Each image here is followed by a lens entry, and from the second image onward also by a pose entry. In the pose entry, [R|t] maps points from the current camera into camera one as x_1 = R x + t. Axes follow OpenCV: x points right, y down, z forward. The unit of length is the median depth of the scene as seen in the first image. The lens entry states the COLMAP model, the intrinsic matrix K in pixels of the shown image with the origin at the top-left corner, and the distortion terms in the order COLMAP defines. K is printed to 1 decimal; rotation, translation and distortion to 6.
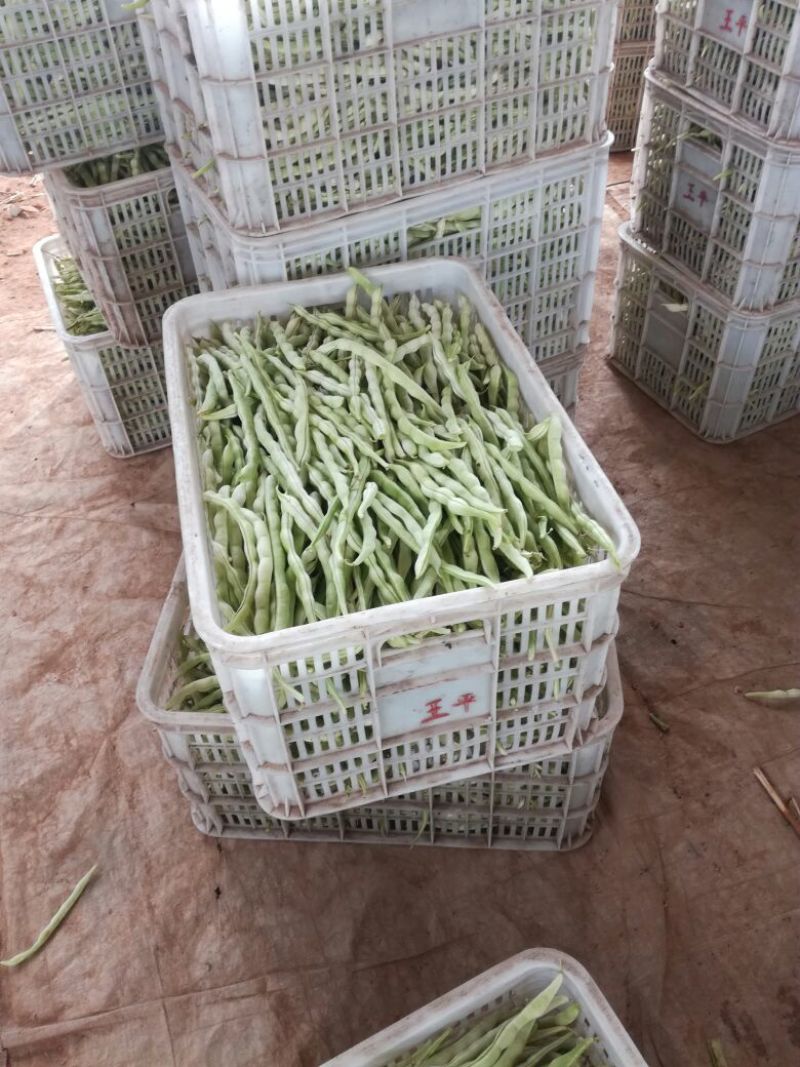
lens RADIAL K [[866.9, 0, 404.5], [0, 866.9, 535.5], [0, 0, 1]] dist [0.058532, -0.118095]
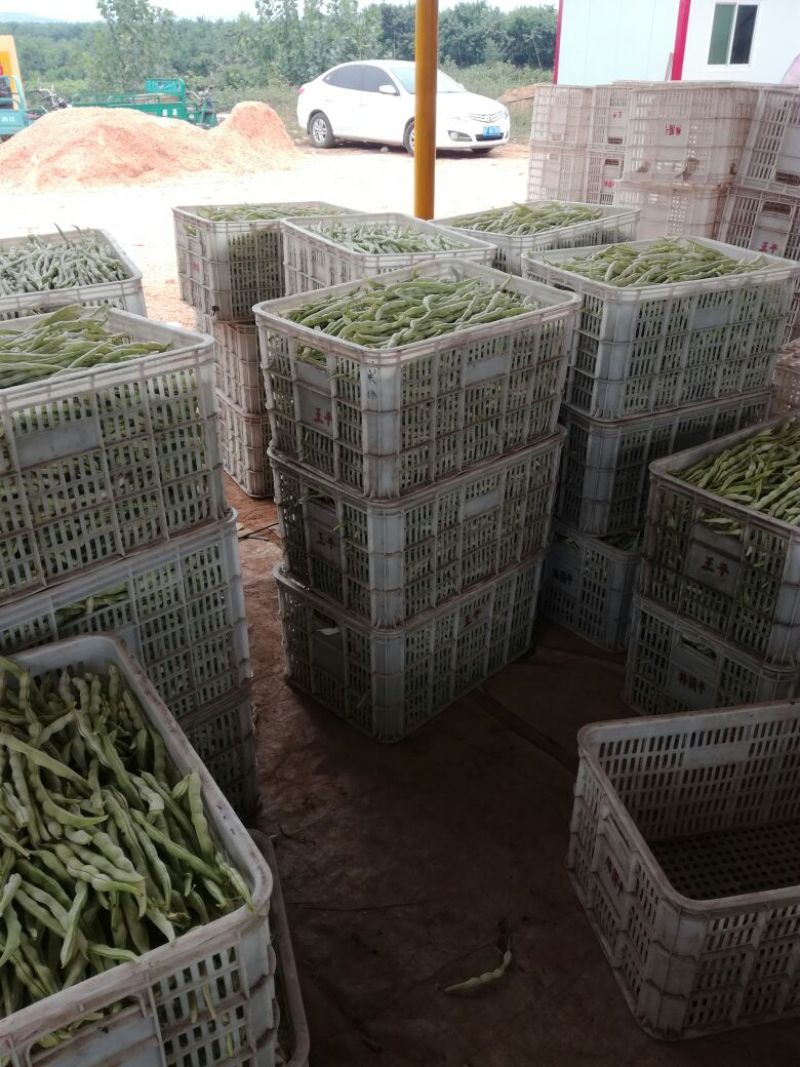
lens RADIAL K [[866.9, 0, 407.2], [0, 866.9, 534.4], [0, 0, 1]] dist [0.058532, -0.118095]
pose [[0.941940, -0.102248, 0.319834, 0.079705], [0.203625, 0.931320, -0.301961, -0.021985], [-0.266993, 0.349555, 0.898068, -0.134190]]
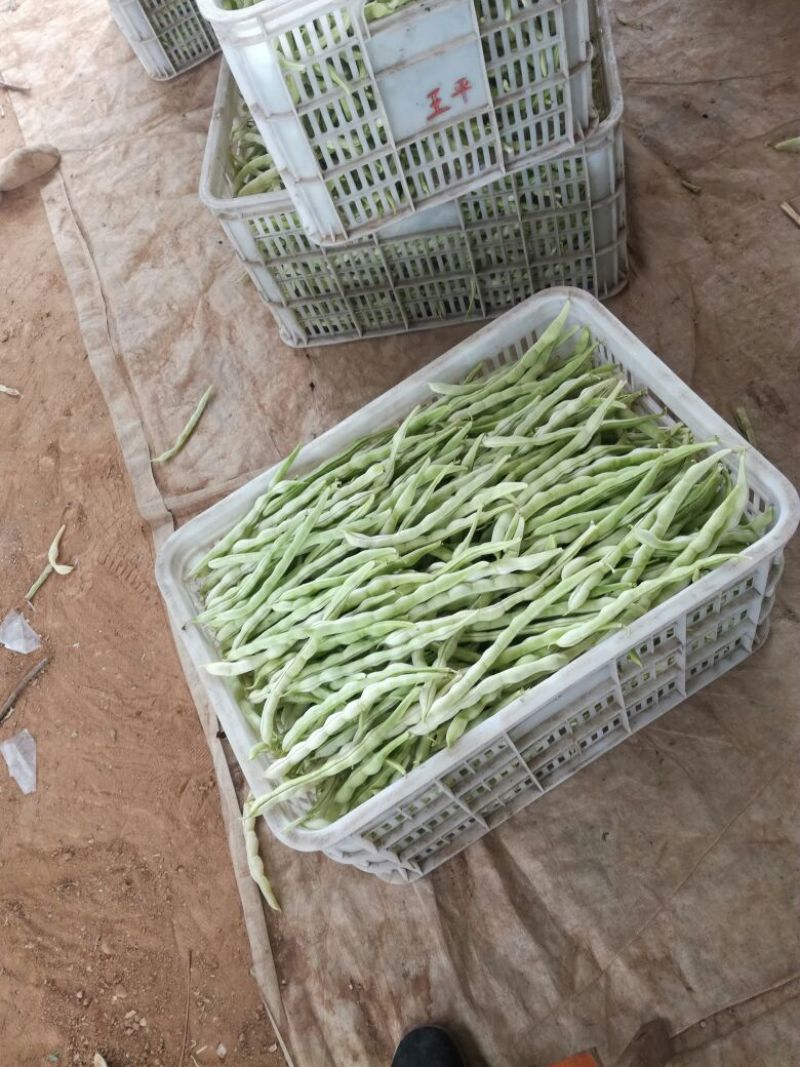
lens RADIAL K [[866.9, 0, 407.2], [0, 866.9, 528.8], [0, 0, 1]] dist [0.058532, -0.118095]
pose [[0.978232, -0.137369, -0.155535, 0.073438], [0.173718, 0.952084, 0.251710, 0.322087], [0.113505, -0.273250, 0.955223, -0.178679]]
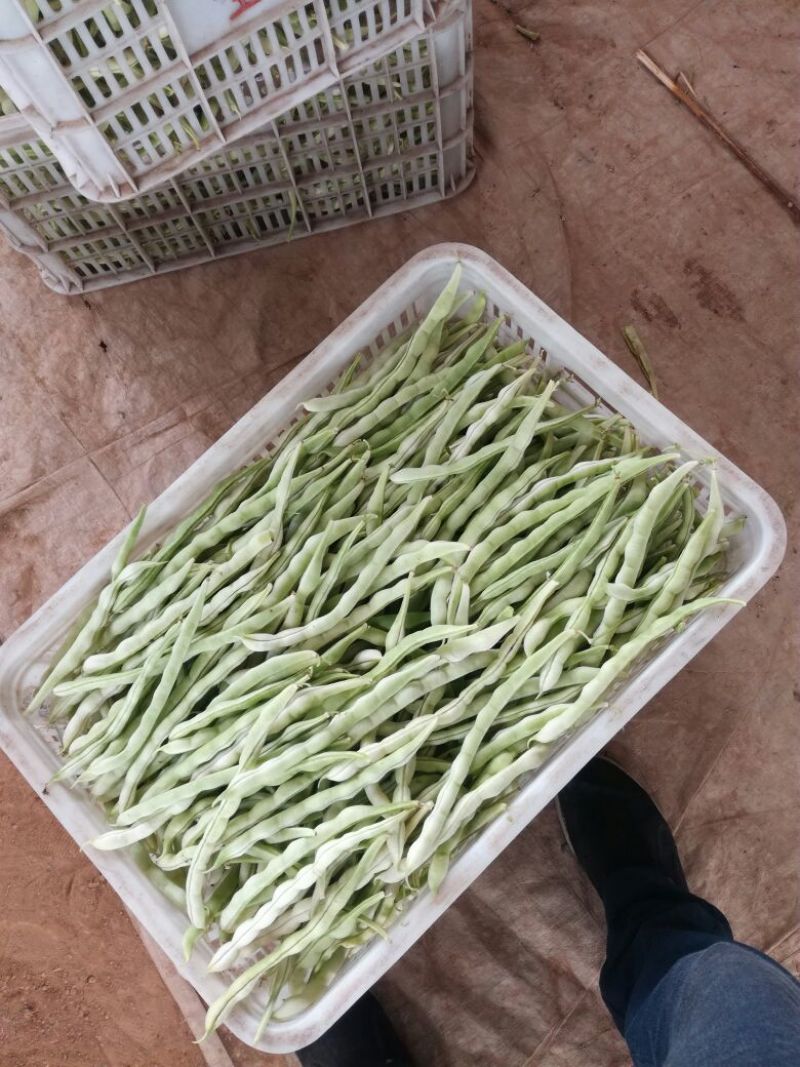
lens RADIAL K [[866.9, 0, 401.2], [0, 866.9, 518.1], [0, 0, 1]] dist [0.058532, -0.118095]
pose [[0.956522, -0.290340, 0.027712, 0.011028], [0.238313, 0.832808, 0.499638, 0.174708], [-0.168144, -0.471311, 0.865791, 0.056618]]
